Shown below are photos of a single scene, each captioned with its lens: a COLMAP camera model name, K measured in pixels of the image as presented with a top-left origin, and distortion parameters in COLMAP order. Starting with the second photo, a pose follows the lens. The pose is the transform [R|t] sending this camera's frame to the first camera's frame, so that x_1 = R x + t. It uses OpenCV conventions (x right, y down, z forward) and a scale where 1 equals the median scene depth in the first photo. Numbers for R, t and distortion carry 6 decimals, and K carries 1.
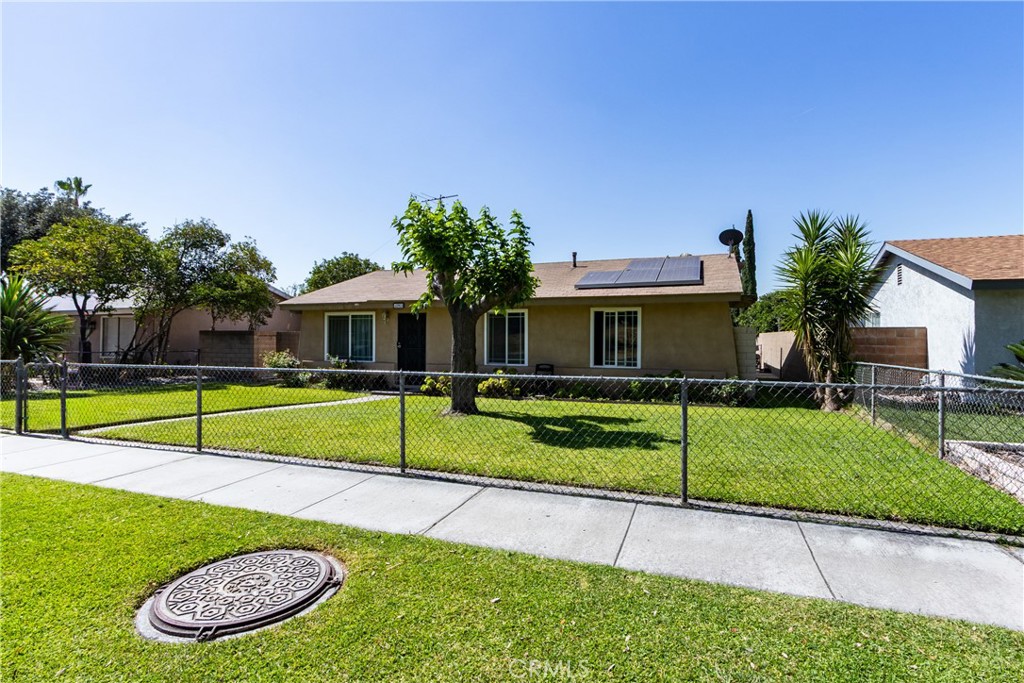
lens RADIAL K [[480.0, 0, 546.3], [0, 480.0, 332.3], [0, 0, 1]] dist [-0.002329, 0.002652]
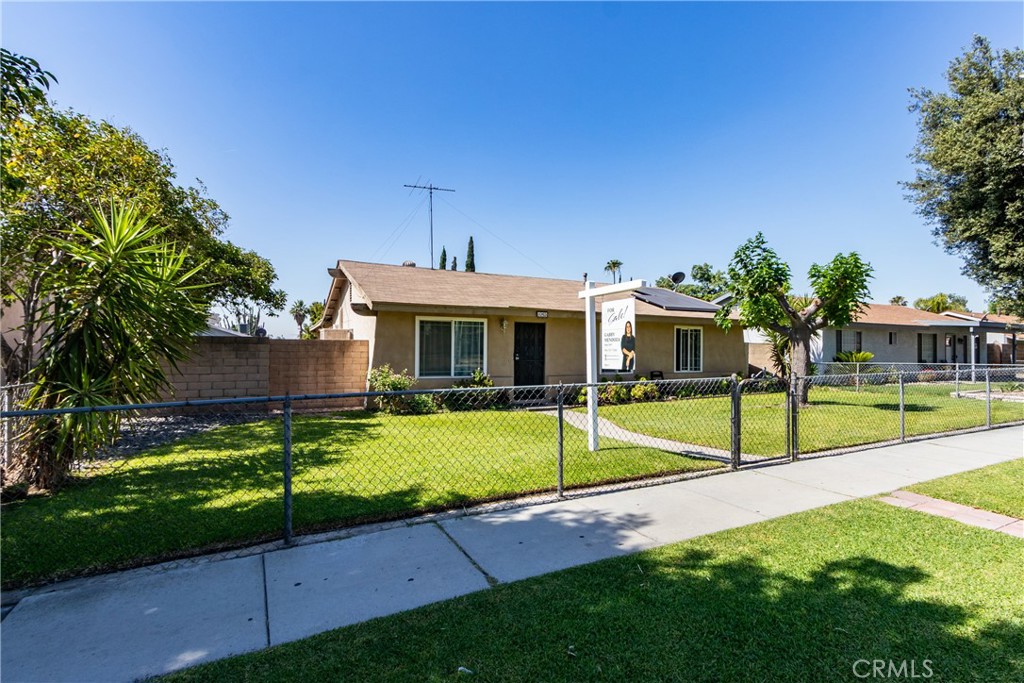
lens RADIAL K [[480.0, 0, 524.6], [0, 480.0, 336.6], [0, 0, 1]] dist [-0.002329, 0.002652]
pose [[0.693064, 0.019709, 0.720607, -1.069724], [-0.010939, 0.999799, -0.016824, 0.003862], [-0.720793, 0.003777, 0.693140, 0.398086]]
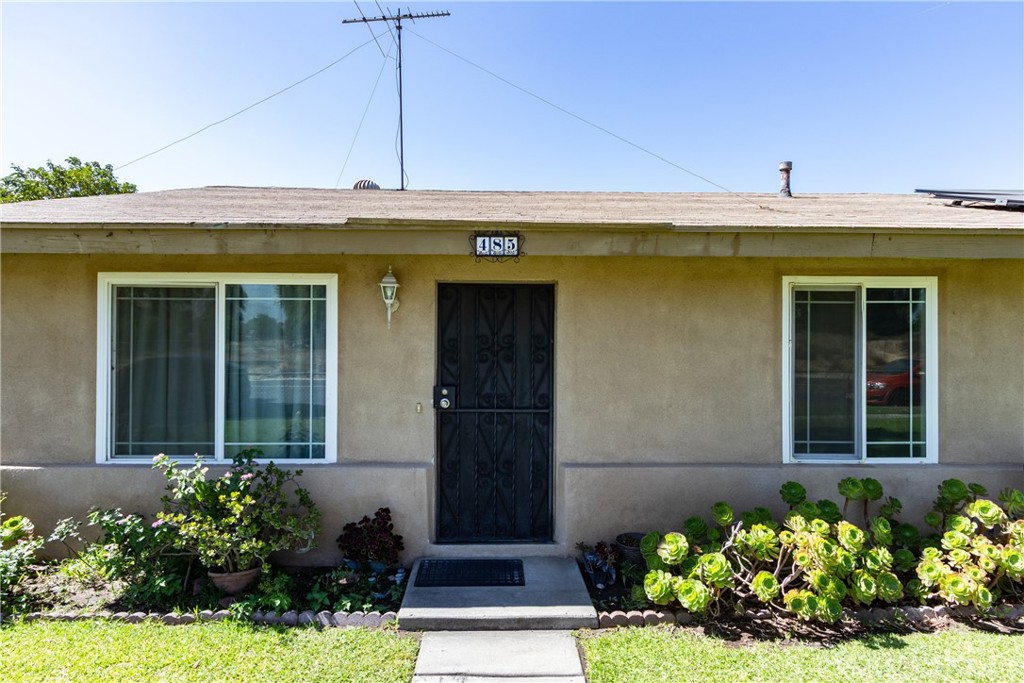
lens RADIAL K [[552.5, 0, 507.1], [0, 552.5, 346.1], [0, 0, 1]] dist [0.013163, -0.002506]
pose [[0.941540, 0.004621, 0.336870, -0.424451], [-0.003341, 0.999985, -0.004380, -0.002182], [-0.336885, 0.002998, 0.941541, 0.773811]]
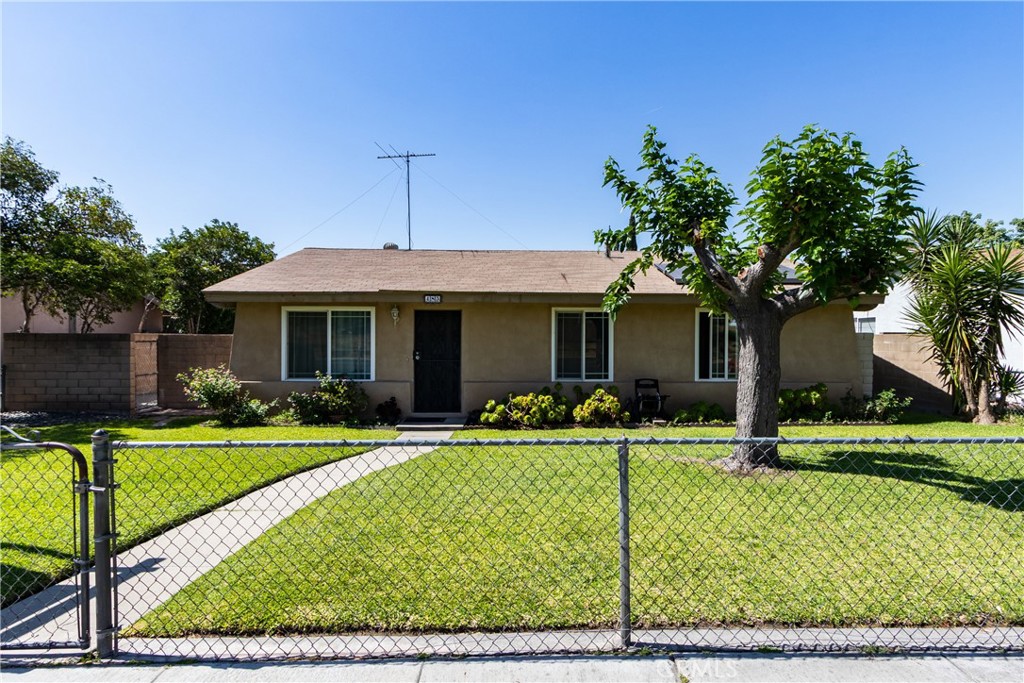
lens RADIAL K [[508.0, 0, 532.4], [0, 508.0, 334.7], [0, 0, 1]] dist [0.002272, -0.001460]
pose [[0.939865, 0.002459, 0.341537, -0.449121], [-0.003445, 0.999991, 0.002282, -0.006754], [-0.341529, -0.003322, 0.939865, 0.281188]]
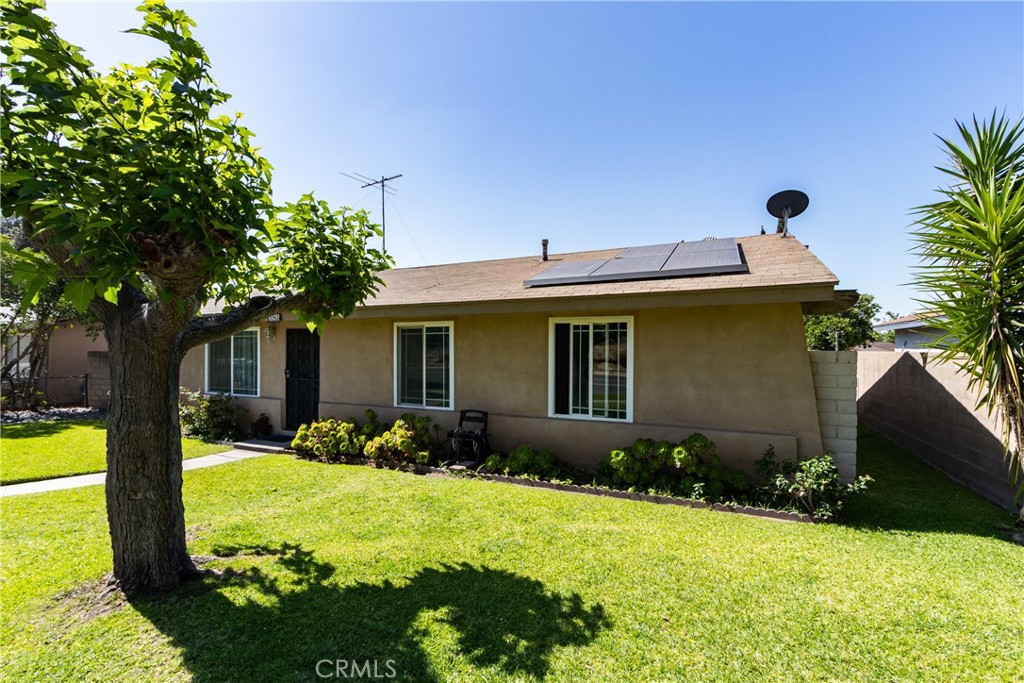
lens RADIAL K [[454.8, 0, 516.1], [0, 454.8, 348.7], [0, 0, 1]] dist [0.005495, -0.002185]
pose [[0.993804, -0.000317, -0.111144, 0.112127], [0.000838, 0.999989, 0.004639, -0.014809], [0.111141, -0.004703, 0.993794, 0.420190]]
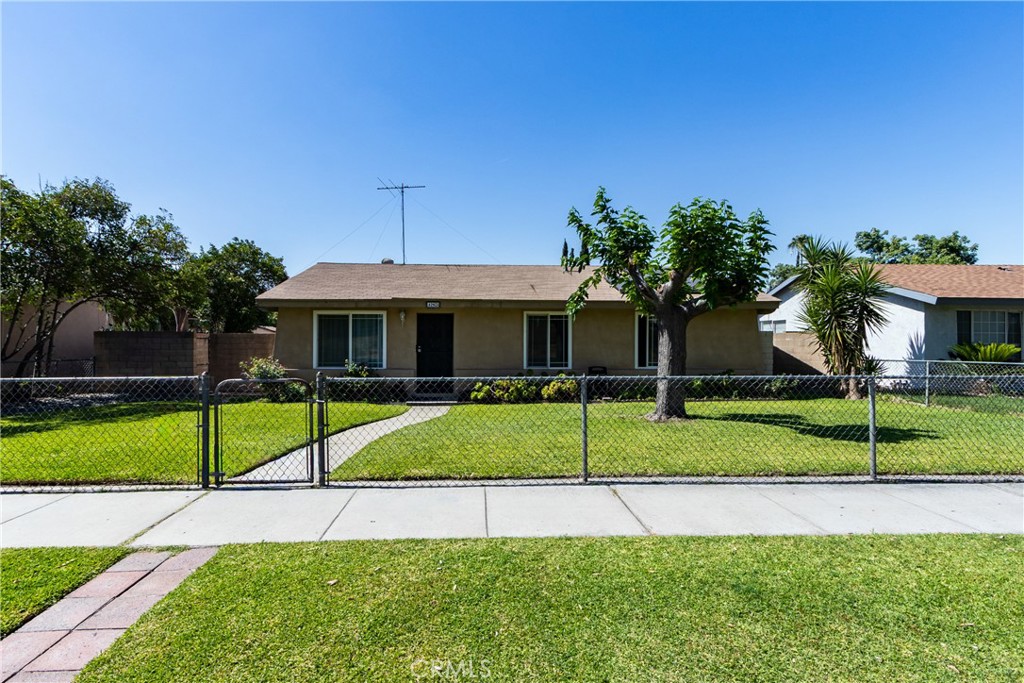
lens RADIAL K [[480.0, 0, 497.3], [0, 480.0, 336.7], [0, 0, 1]] dist [-0.002329, 0.002652]
pose [[0.935342, 0.002825, 0.353732, -0.544641], [-0.002863, 0.999996, -0.000415, 0.004198], [-0.353732, -0.000624, 0.935347, 0.127795]]
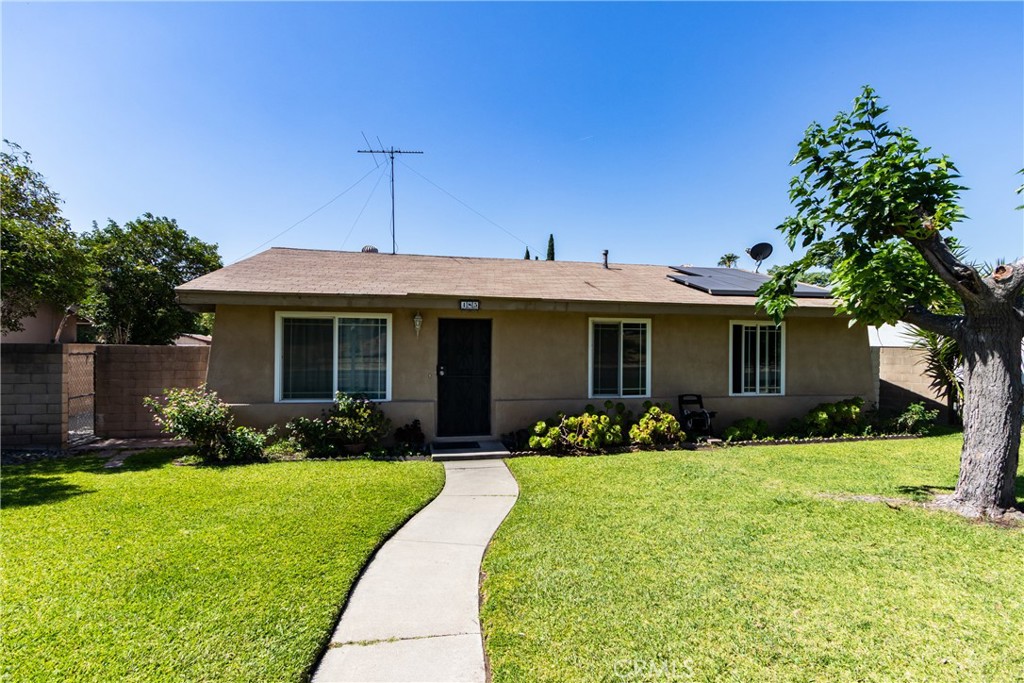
lens RADIAL K [[454.8, 0, 501.9], [0, 454.8, 344.5], [0, 0, 1]] dist [0.005495, -0.002185]
pose [[0.872881, 0.008118, 0.487865, -0.581353], [-0.007629, 0.999966, -0.002989, -0.006117], [-0.487873, -0.001113, 0.872914, 0.520440]]
